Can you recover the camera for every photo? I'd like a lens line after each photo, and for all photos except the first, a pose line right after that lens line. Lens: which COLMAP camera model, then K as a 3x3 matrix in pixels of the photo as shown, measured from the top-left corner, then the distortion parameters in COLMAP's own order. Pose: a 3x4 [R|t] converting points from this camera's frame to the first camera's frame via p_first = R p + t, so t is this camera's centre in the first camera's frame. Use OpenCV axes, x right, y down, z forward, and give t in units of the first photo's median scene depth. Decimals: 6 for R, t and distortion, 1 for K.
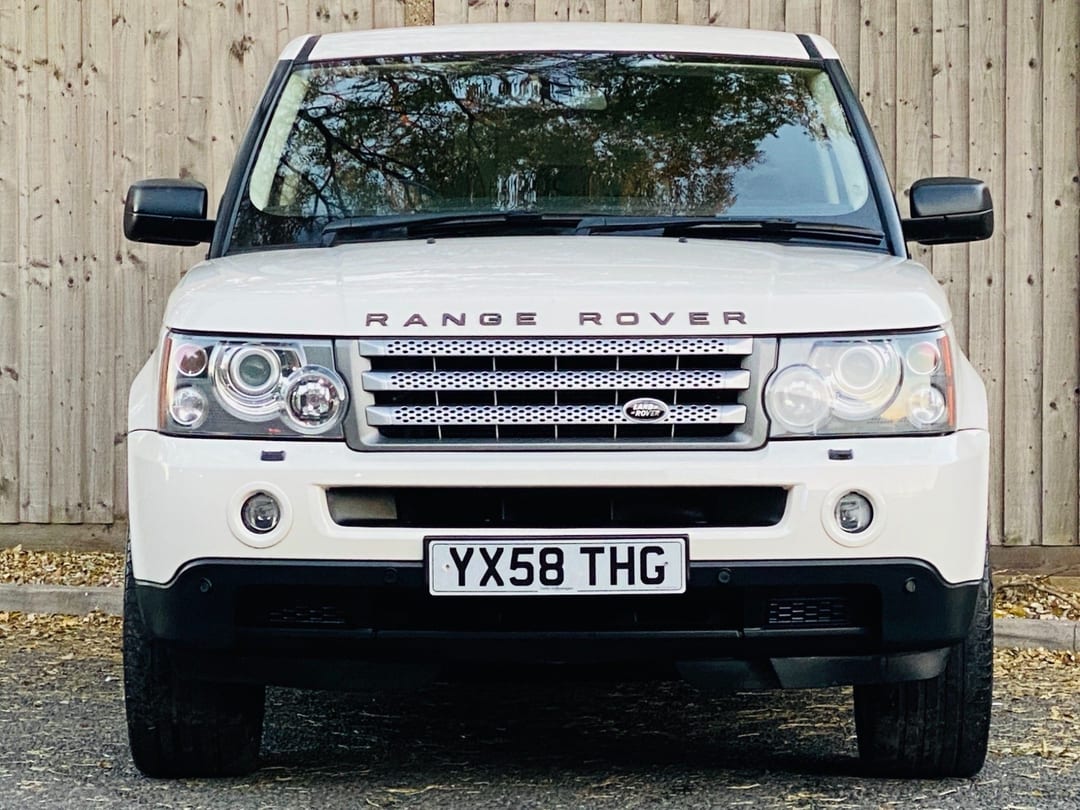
lens RADIAL K [[4138.3, 0, 540.0], [0, 4138.3, 405.0], [0, 0, 1]] dist [0.177194, 0.190893]
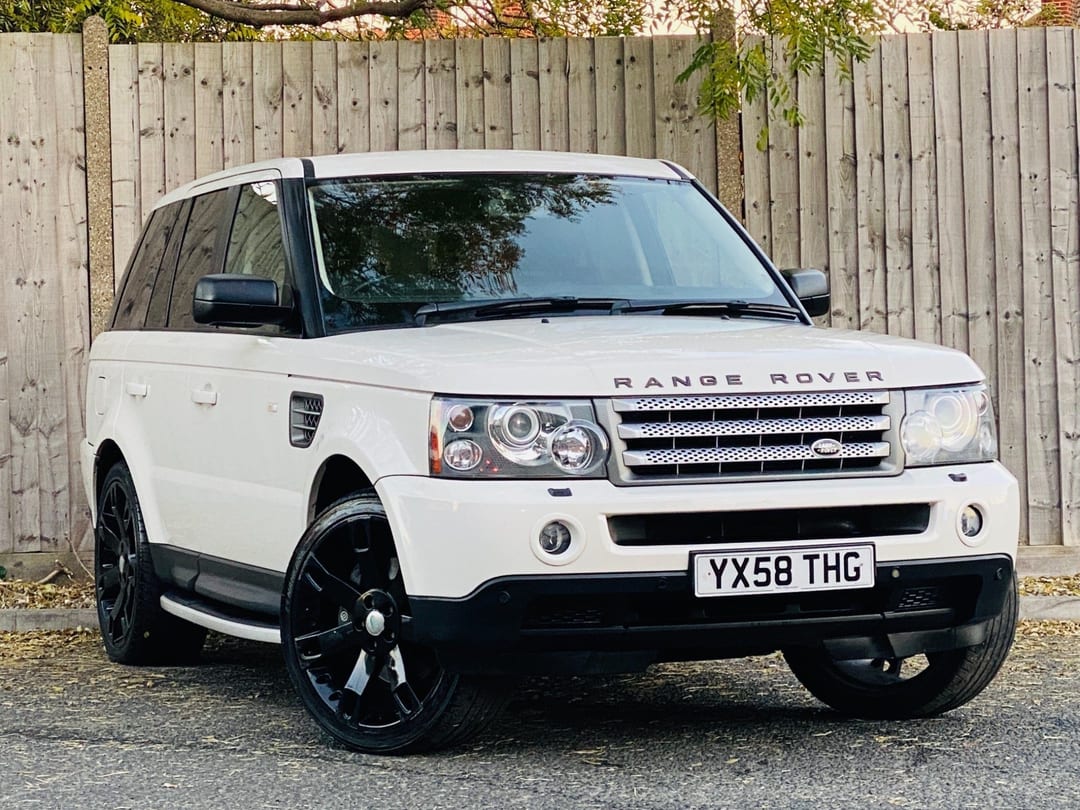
lens RADIAL K [[3153.9, 0, 540.0], [0, 3153.9, 405.0], [0, 0, 1]] dist [0.051939, 1.326703]
pose [[0.929903, -0.020169, 0.367251, -0.422115], [0.024741, 0.999664, -0.007746, -0.006904], [-0.366972, 0.016289, 0.930089, 0.107377]]
